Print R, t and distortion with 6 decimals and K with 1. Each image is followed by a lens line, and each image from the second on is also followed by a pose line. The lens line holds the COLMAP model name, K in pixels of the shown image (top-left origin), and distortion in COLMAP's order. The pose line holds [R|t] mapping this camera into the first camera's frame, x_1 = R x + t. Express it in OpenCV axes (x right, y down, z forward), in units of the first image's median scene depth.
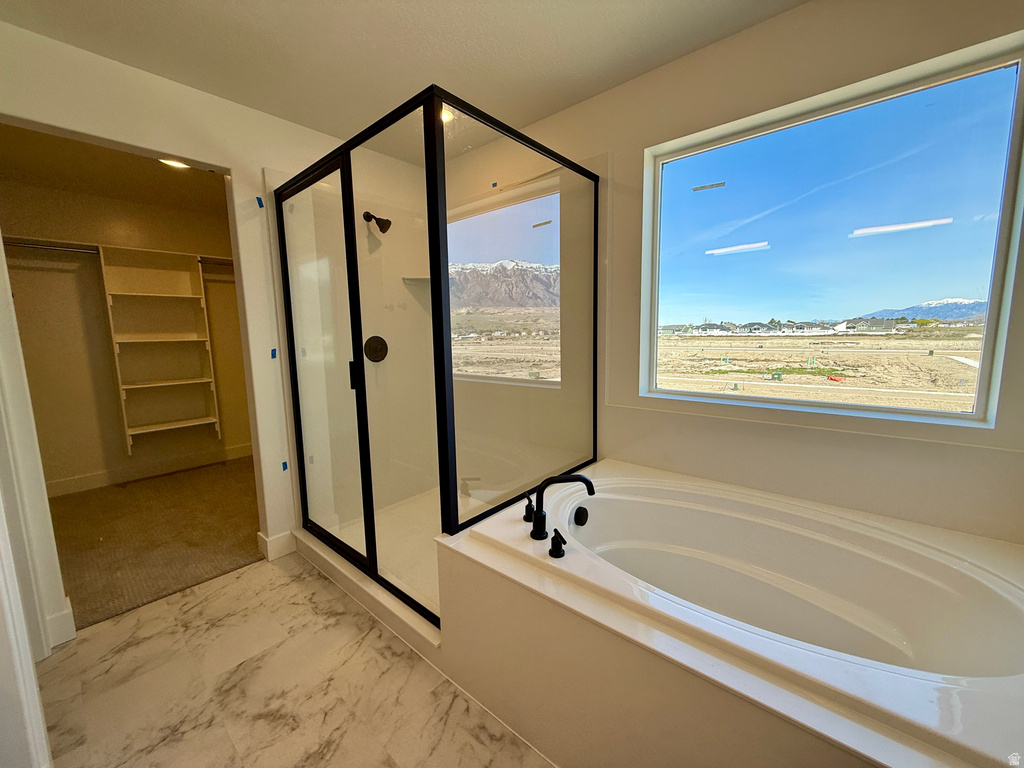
lens RADIAL K [[407.1, 0, 510.8], [0, 407.1, 383.3], [0, 0, 1]] dist [0.001623, -0.000048]
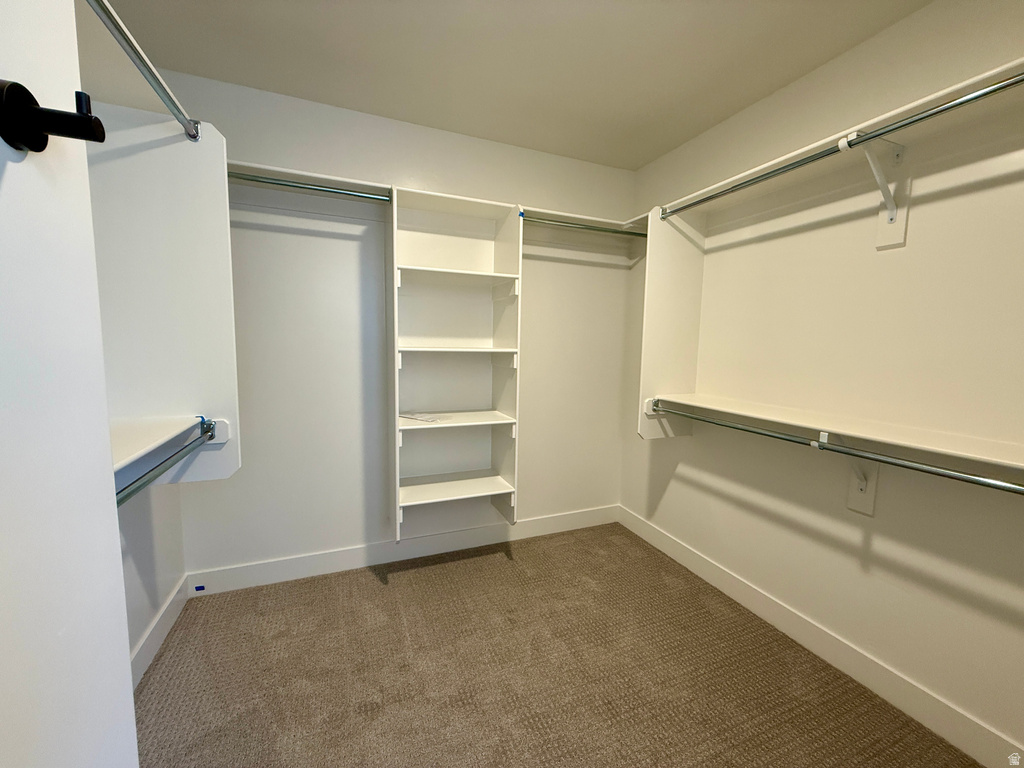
lens RADIAL K [[407.1, 0, 515.2], [0, 407.1, 383.4], [0, 0, 1]] dist [0.001623, -0.000048]
pose [[0.899833, 0.080847, -0.428678, -0.901795], [-0.092411, 0.995702, -0.006193, -0.104137], [0.426335, 0.045187, 0.903436, 0.873179]]
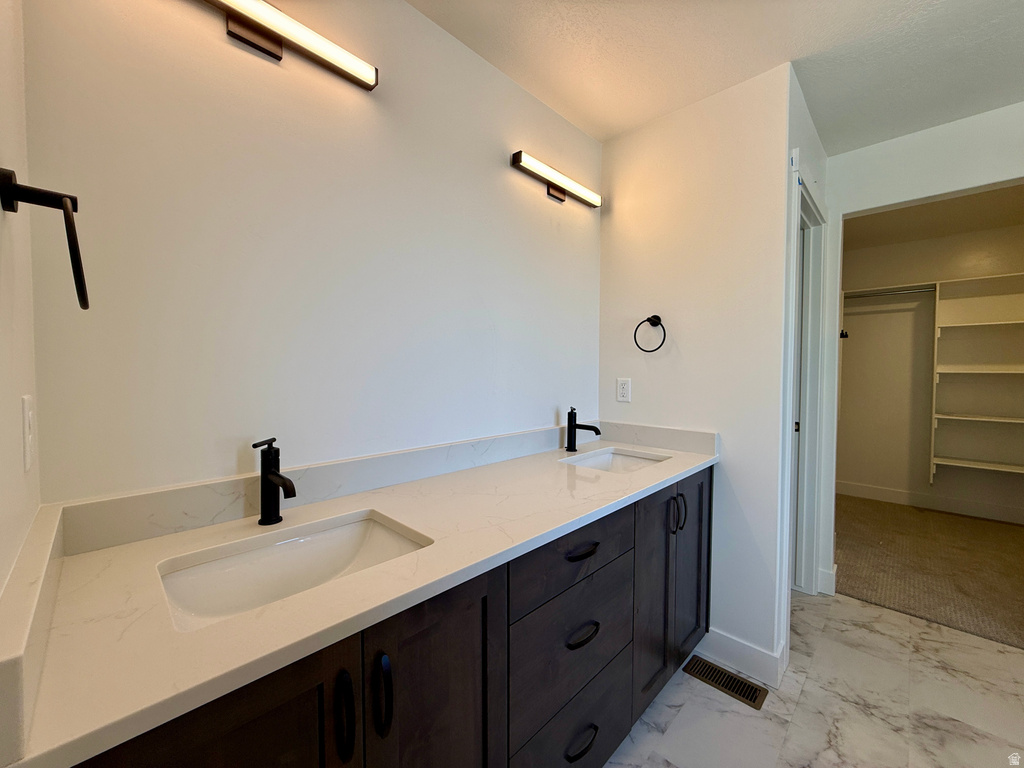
lens RADIAL K [[407.1, 0, 508.2], [0, 407.1, 380.5], [0, 0, 1]] dist [0.001623, -0.000048]
pose [[-0.060176, 0.046848, -0.997088, 0.218832], [-0.129044, 0.990150, 0.054311, 0.006449], [0.989811, 0.131937, -0.053538, -0.039260]]
